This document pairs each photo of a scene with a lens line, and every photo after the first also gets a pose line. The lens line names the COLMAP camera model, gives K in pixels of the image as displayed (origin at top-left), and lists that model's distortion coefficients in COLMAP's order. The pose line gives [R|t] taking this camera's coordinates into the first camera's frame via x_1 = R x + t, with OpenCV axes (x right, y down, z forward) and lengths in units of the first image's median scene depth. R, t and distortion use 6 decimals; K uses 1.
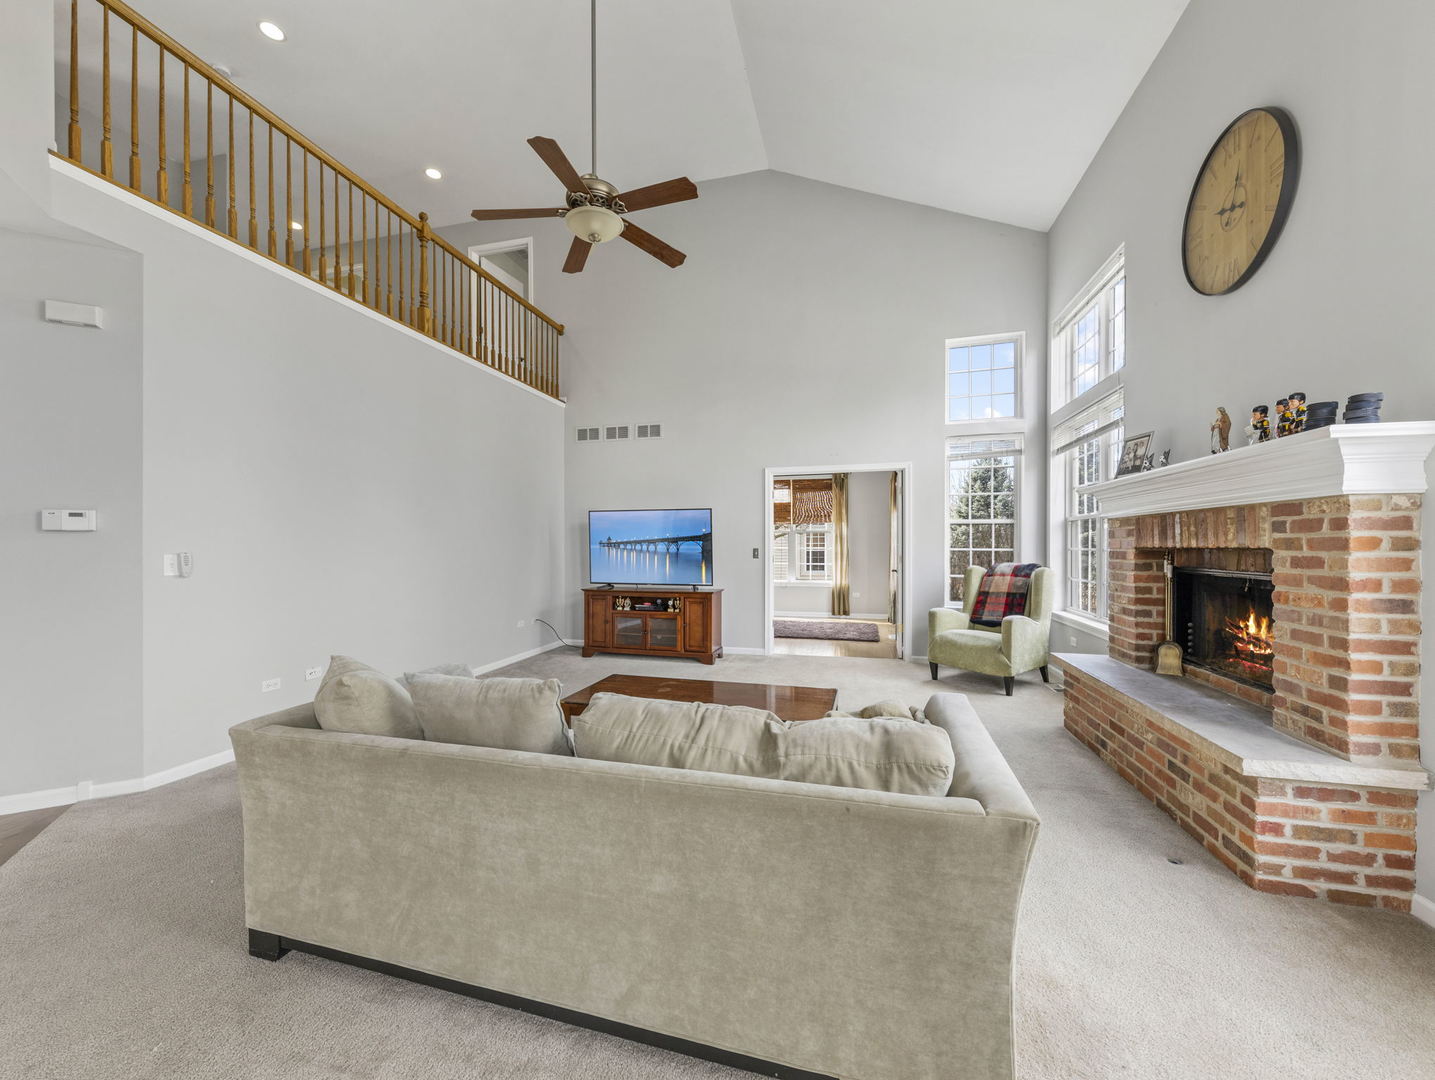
lens RADIAL K [[560.2, 0, 684.8], [0, 560.2, 546.7], [0, 0, 1]] dist [0.009884, -0.000107]
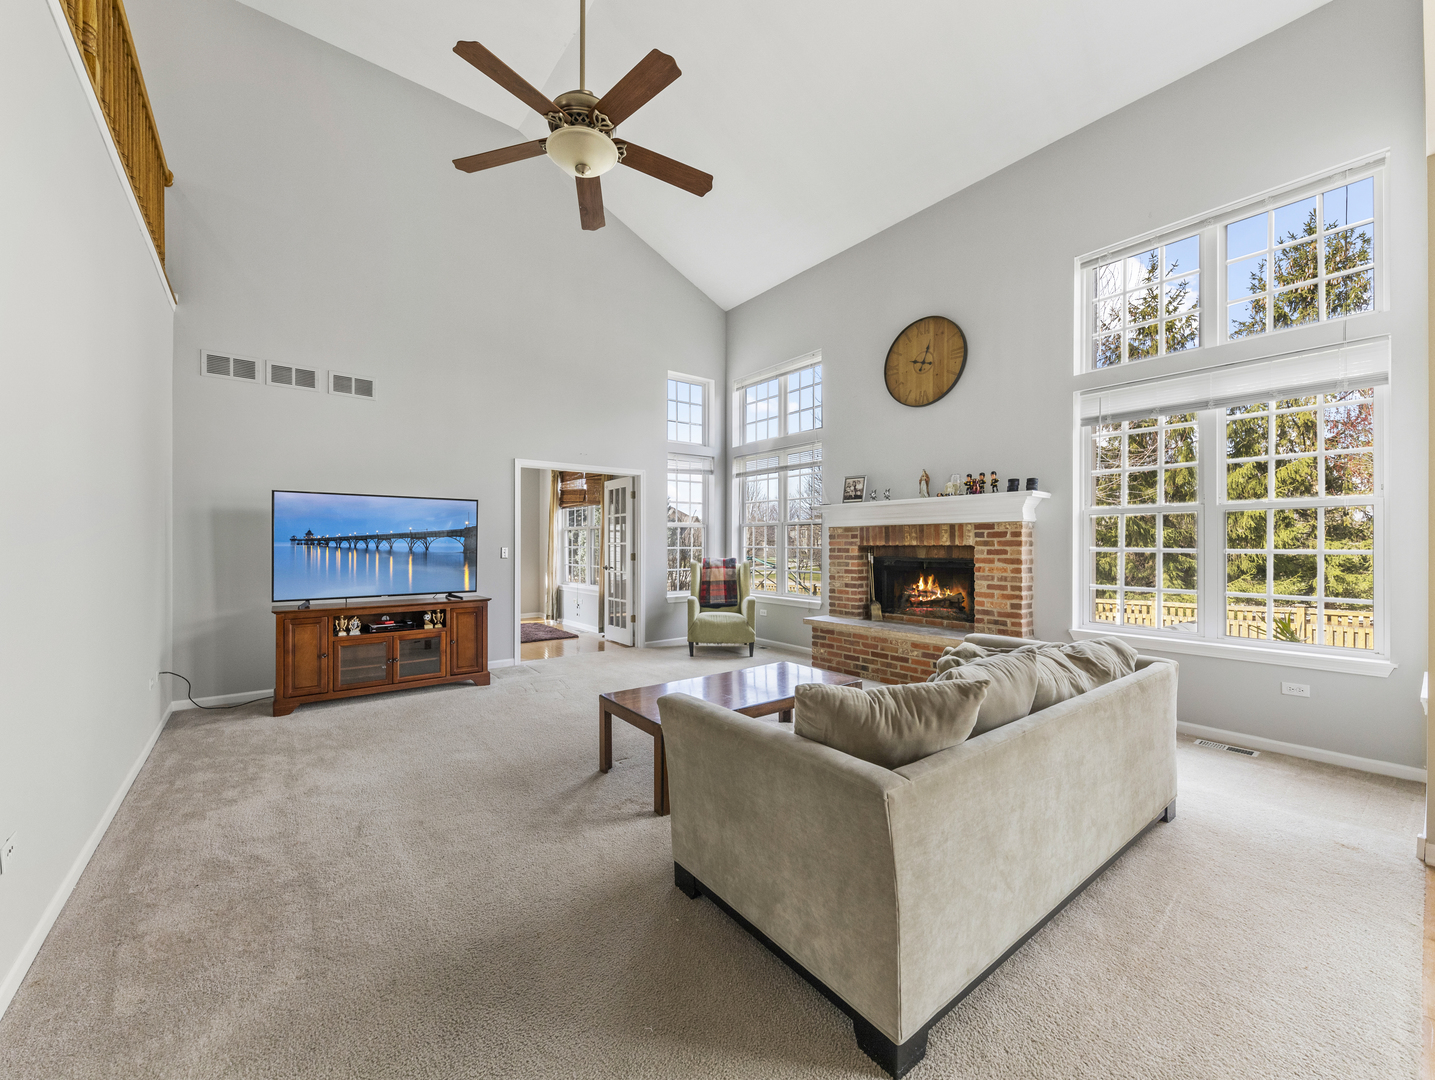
lens RADIAL K [[570.6, 0, 704.5], [0, 570.6, 543.9], [0, 0, 1]] dist [-0.003790, -0.000179]
pose [[0.583532, 0.002580, 0.812086, -0.635473], [0.000428, 0.999994, -0.003485, 0.002117], [-0.812090, 0.002381, 0.583527, 0.322751]]
